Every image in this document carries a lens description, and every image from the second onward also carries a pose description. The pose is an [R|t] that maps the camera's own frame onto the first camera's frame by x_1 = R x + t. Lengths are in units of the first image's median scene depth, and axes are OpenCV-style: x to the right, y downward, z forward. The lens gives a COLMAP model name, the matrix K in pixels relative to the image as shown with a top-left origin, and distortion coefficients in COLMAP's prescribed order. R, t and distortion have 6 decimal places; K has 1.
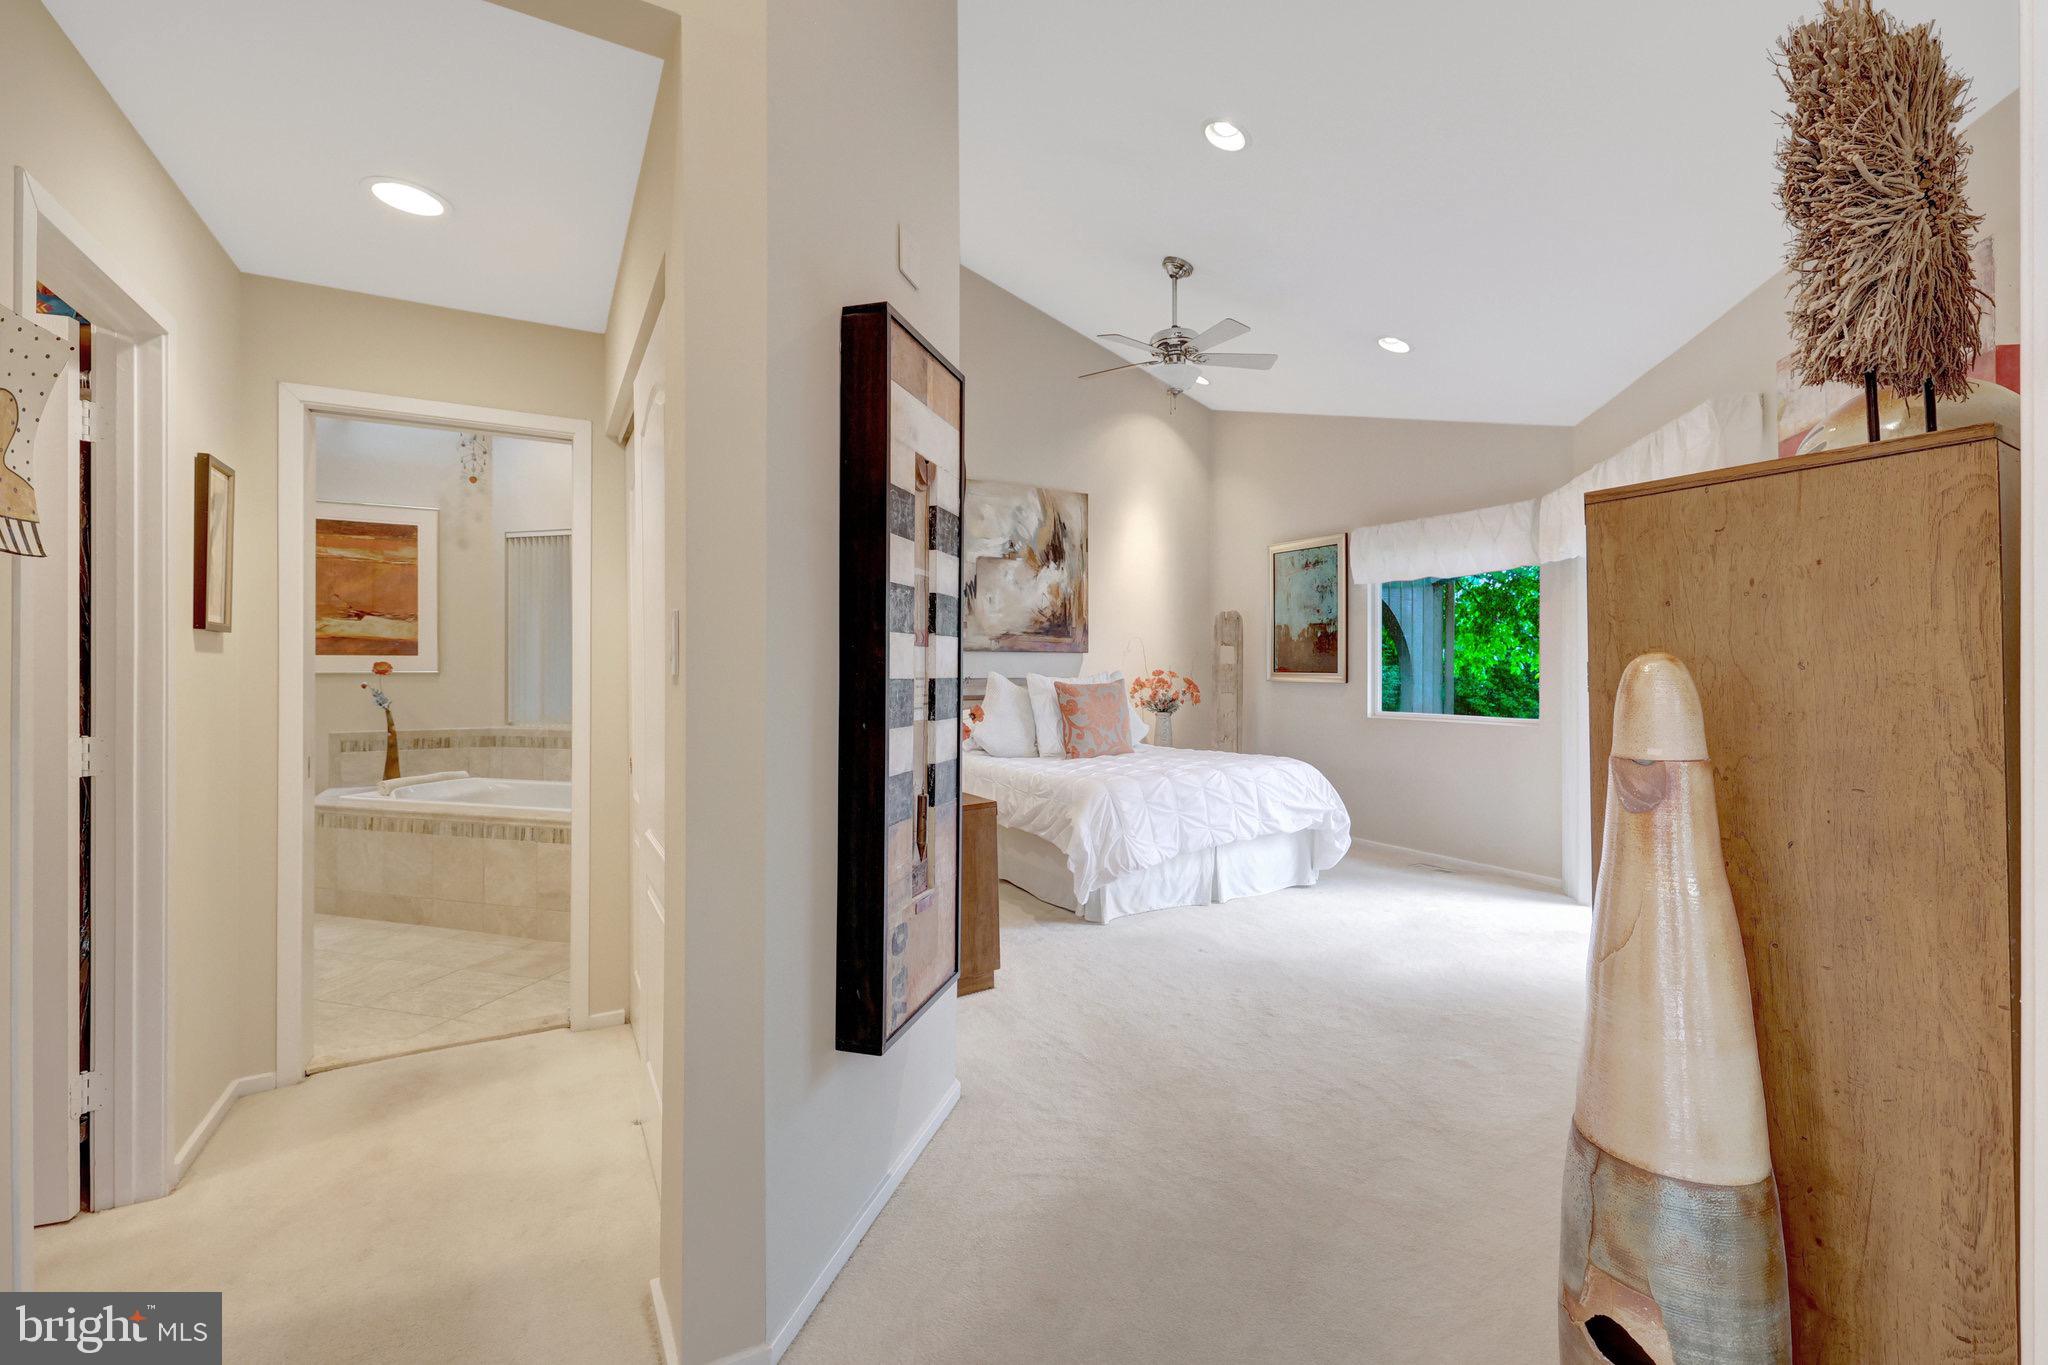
lens RADIAL K [[885.0, 0, 1025.7], [0, 885.0, 662.1], [0, 0, 1]] dist [-0.001029, 0.000926]
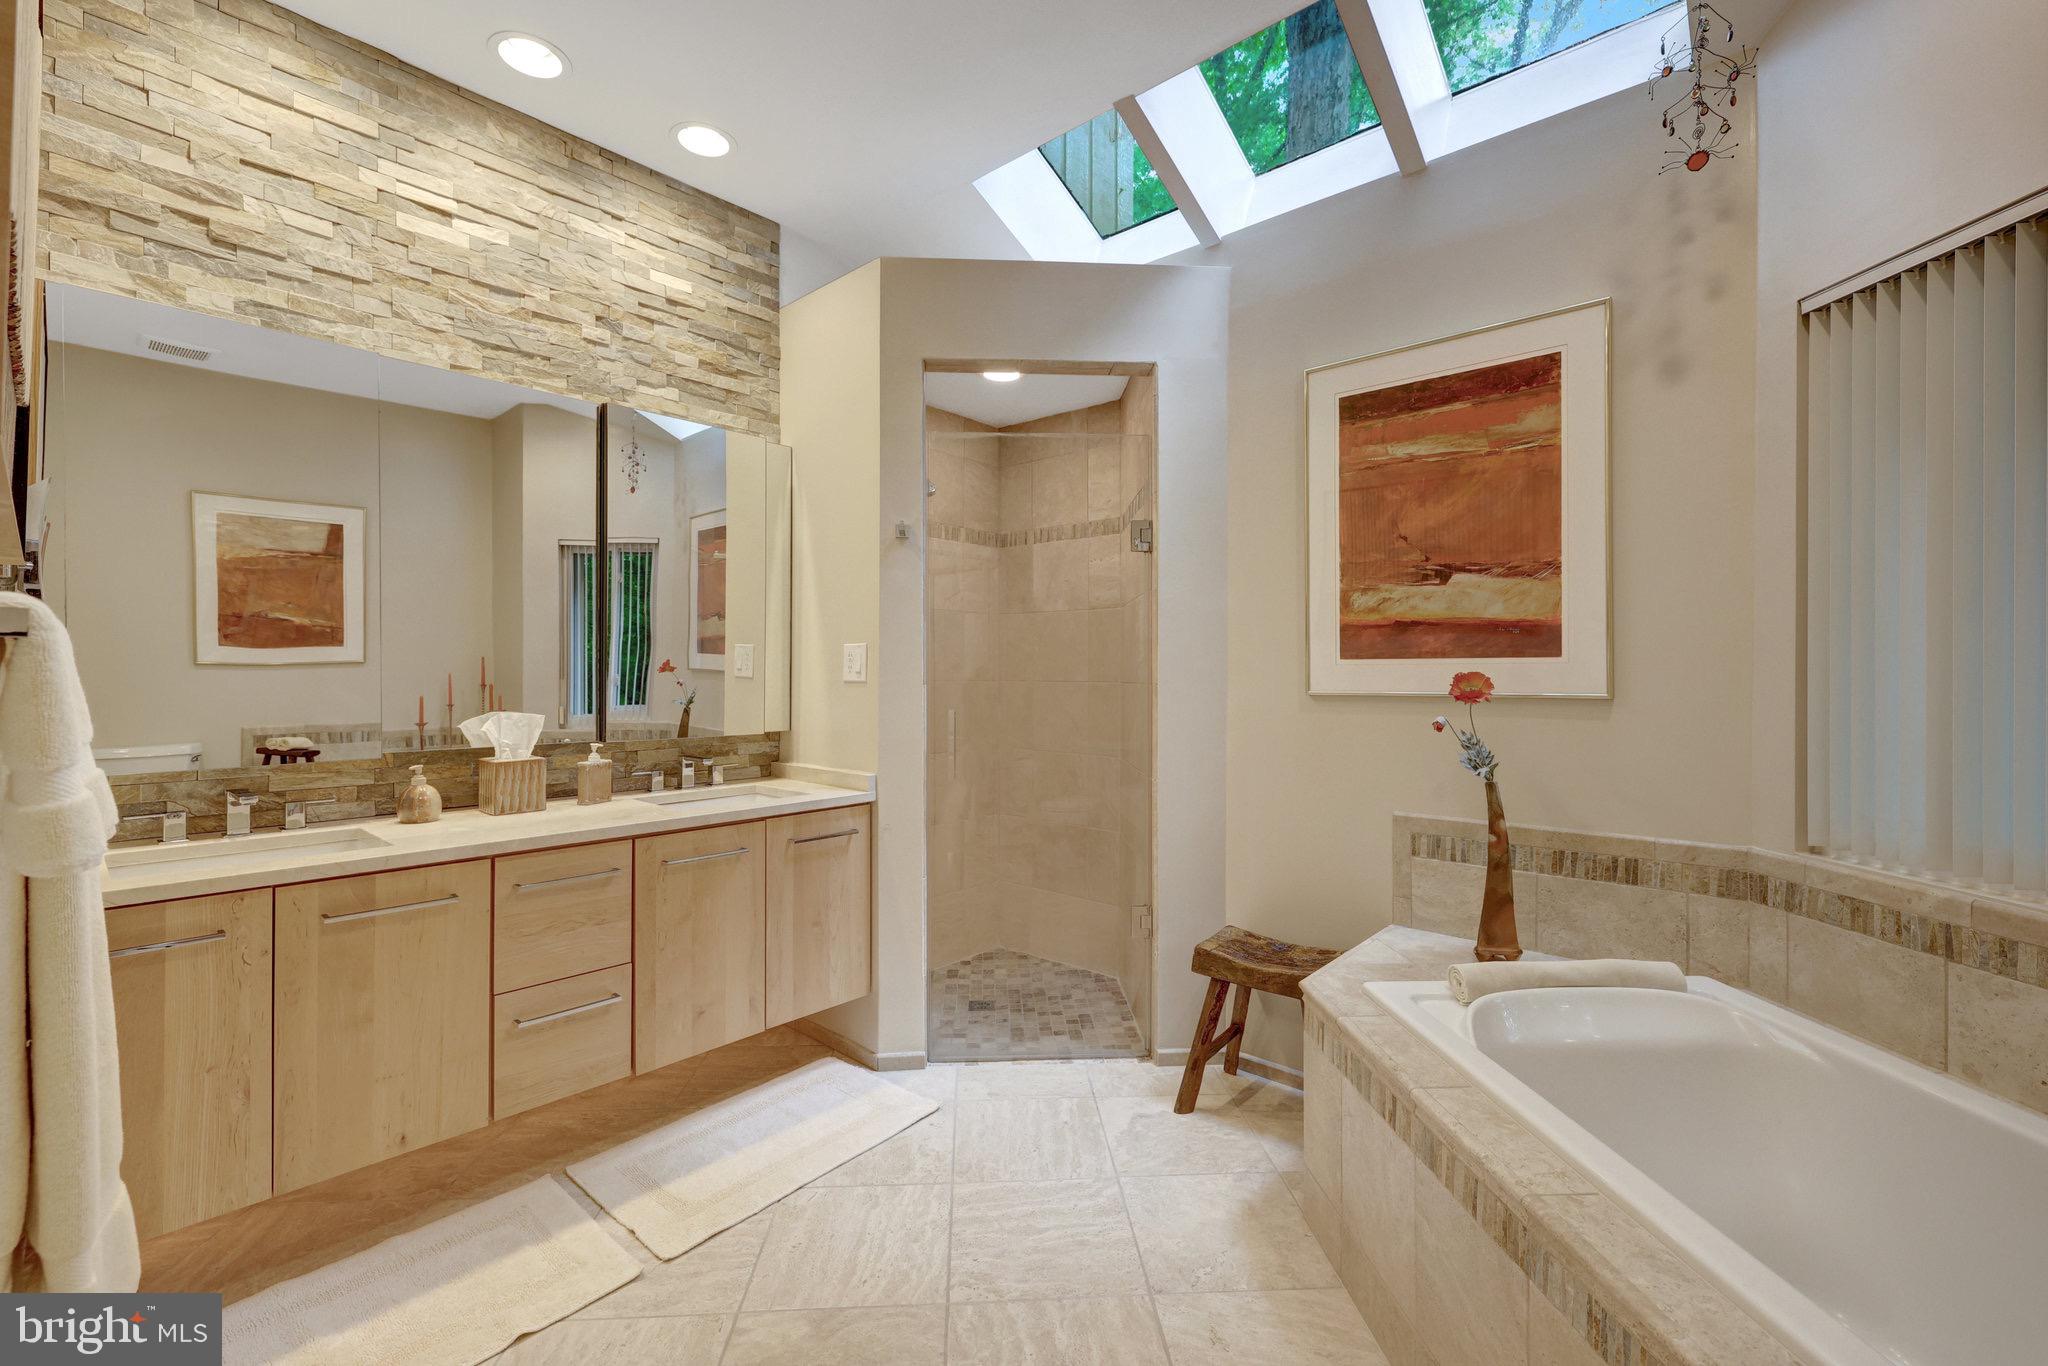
lens RADIAL K [[885.0, 0, 1009.8], [0, 885.0, 678.1], [0, 0, 1]] dist [-0.001029, 0.000926]
pose [[0.319759, 0.002652, -0.947495, -0.374109], [0.002083, 0.999992, 0.003502, 0.000992], [0.947497, -0.003094, 0.319751, 0.622290]]
